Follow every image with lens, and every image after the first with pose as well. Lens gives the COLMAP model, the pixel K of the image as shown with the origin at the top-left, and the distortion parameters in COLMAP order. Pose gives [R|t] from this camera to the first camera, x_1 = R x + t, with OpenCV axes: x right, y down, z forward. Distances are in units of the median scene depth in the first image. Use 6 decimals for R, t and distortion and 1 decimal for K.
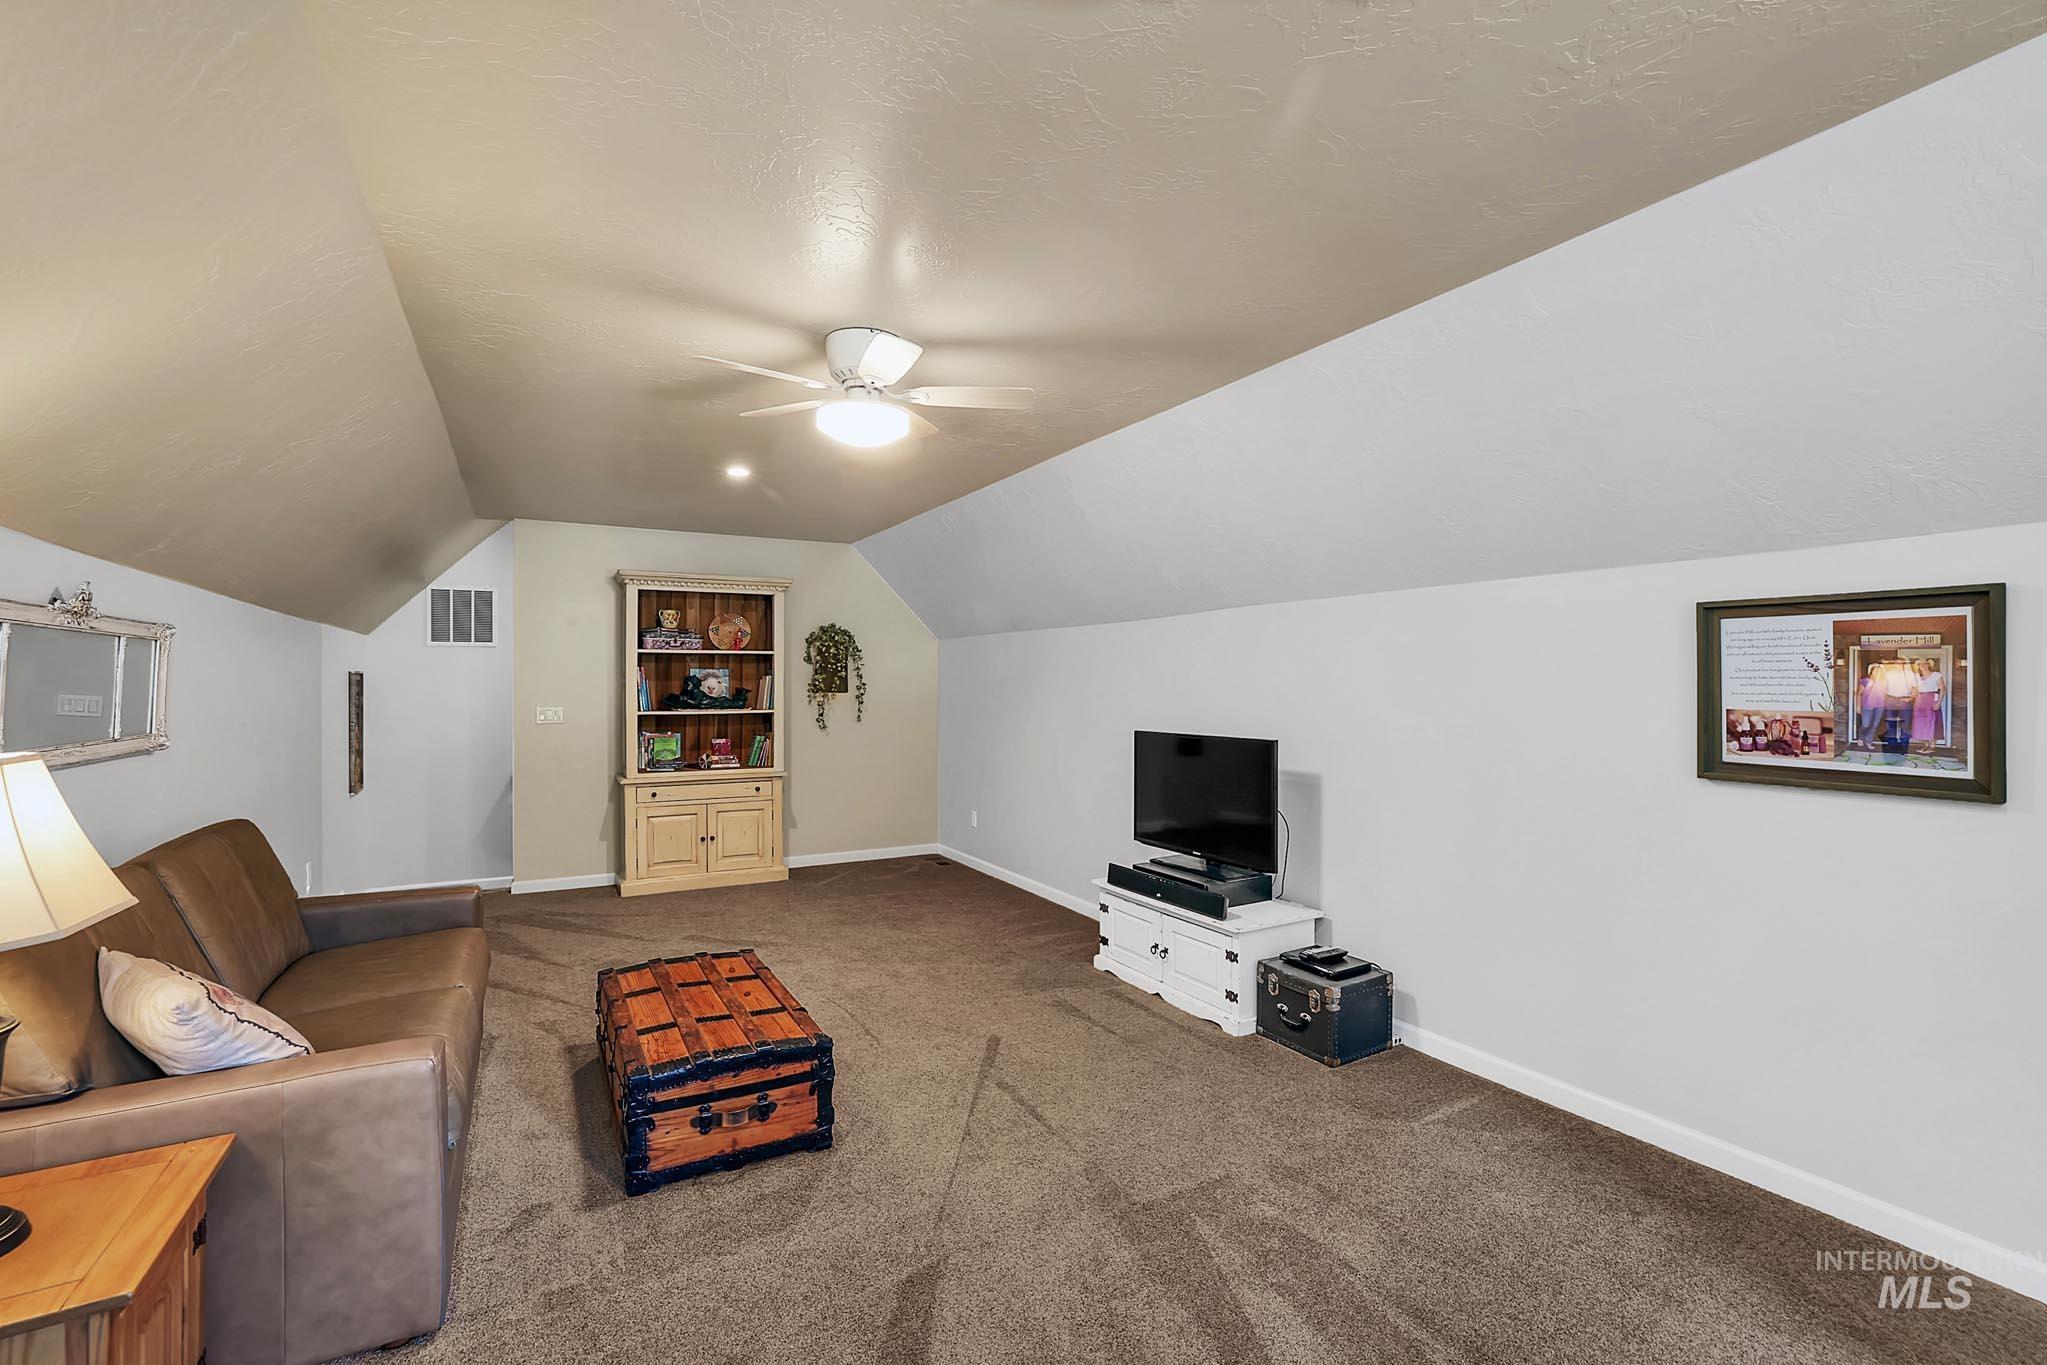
lens RADIAL K [[899.4, 0, 1023.2], [0, 899.4, 682.6], [0, 0, 1]] dist [-0.015848, 0.001099]
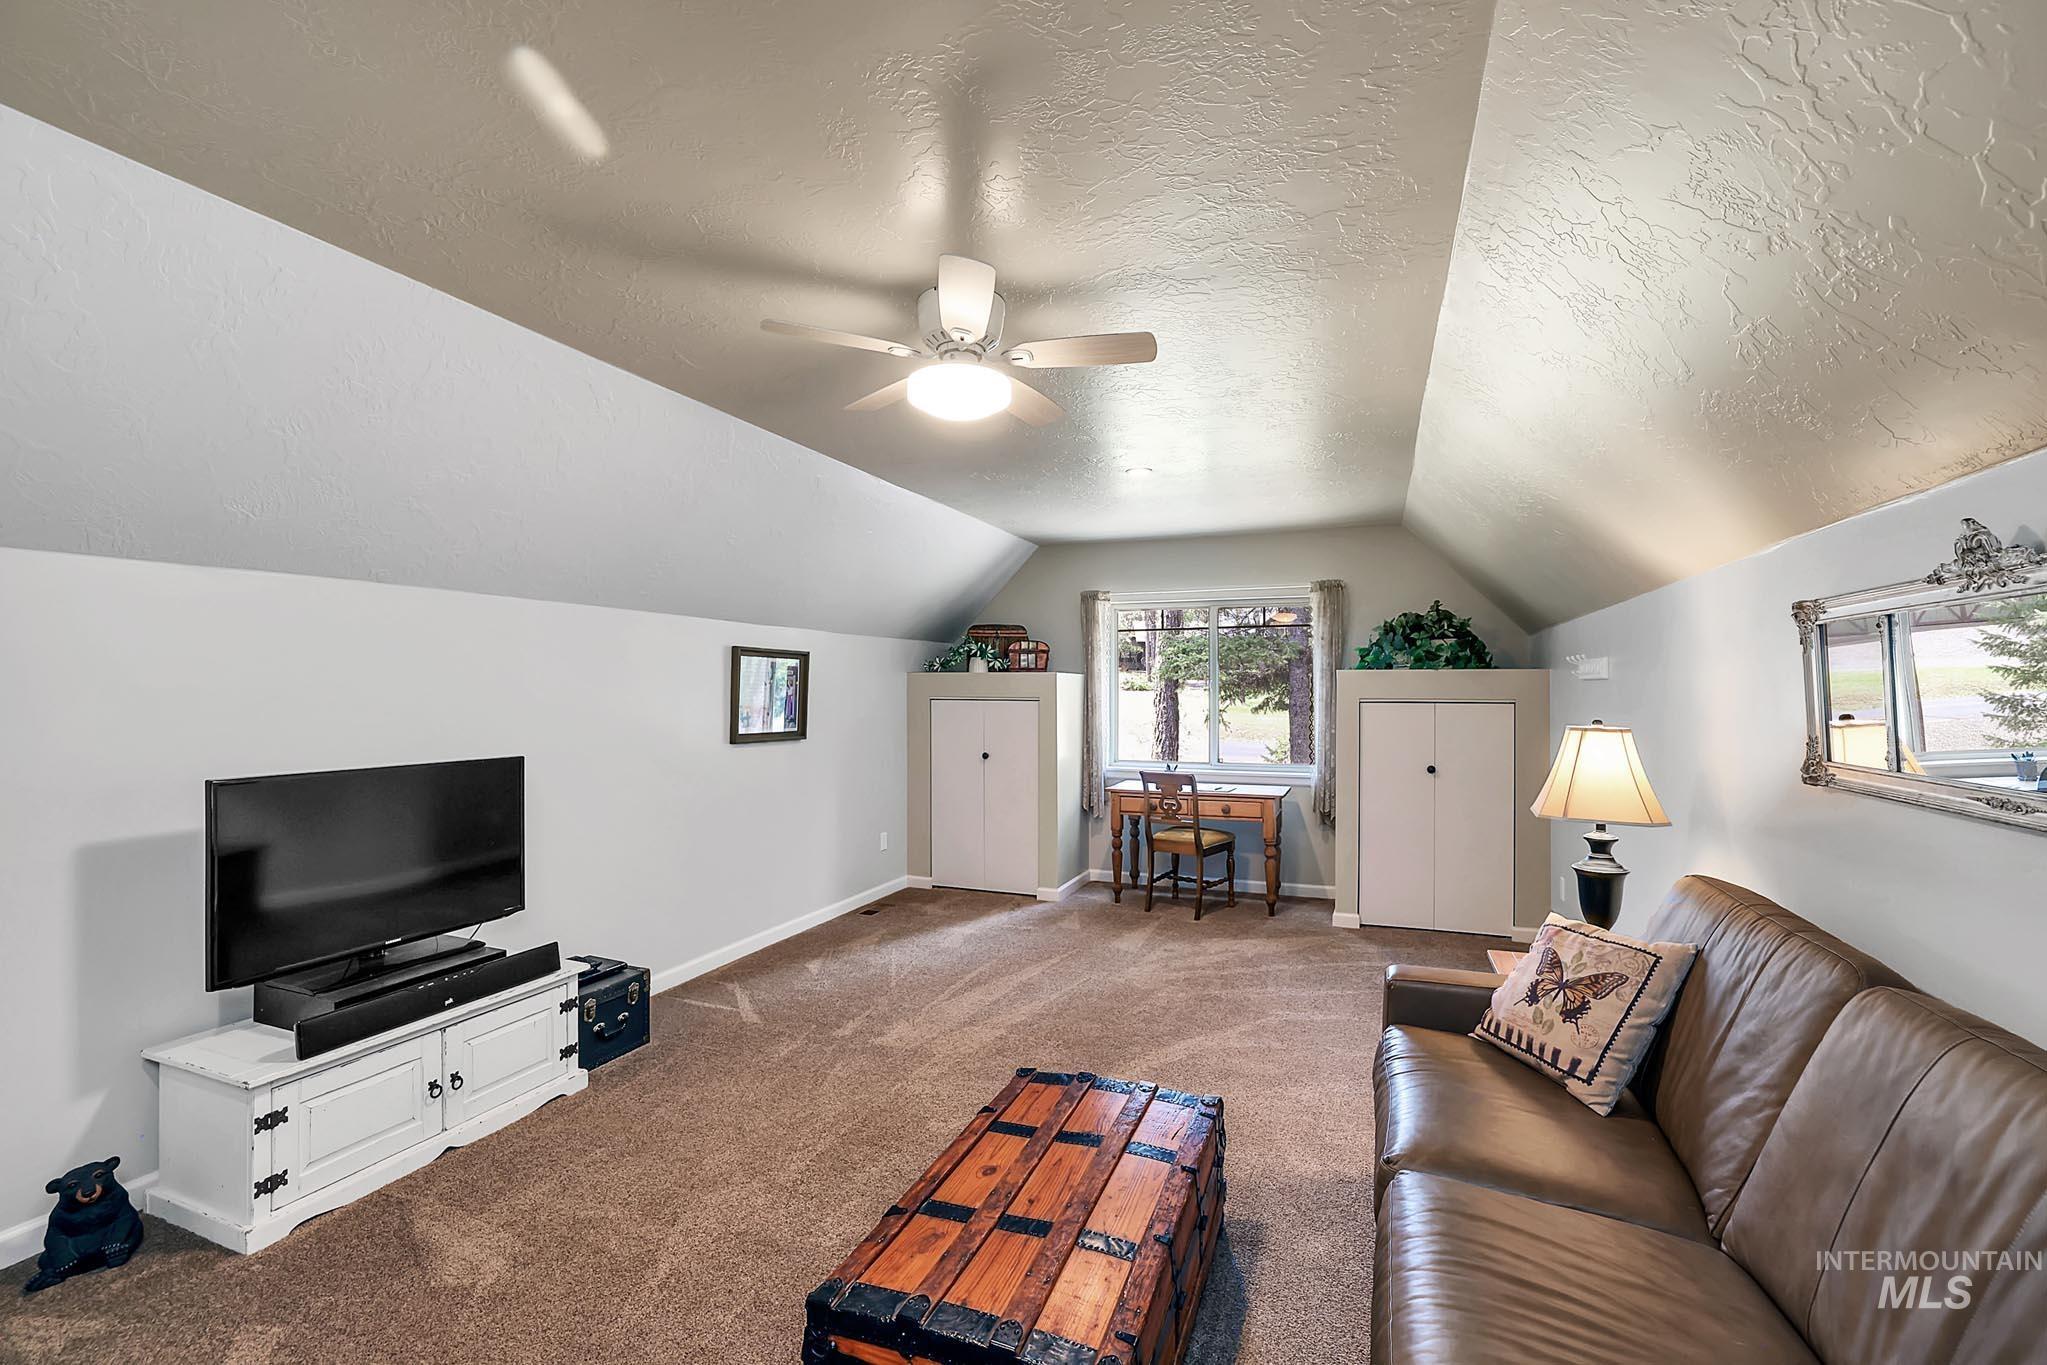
lens RADIAL K [[899.4, 0, 1018.5], [0, 899.4, 685.7], [0, 0, 1]] dist [-0.015848, 0.001099]
pose [[-0.631790, 0.006714, 0.775111, -0.870486], [0.000535, 0.999966, -0.008225, 0.004944], [-0.775140, -0.004782, -0.631772, 1.475086]]
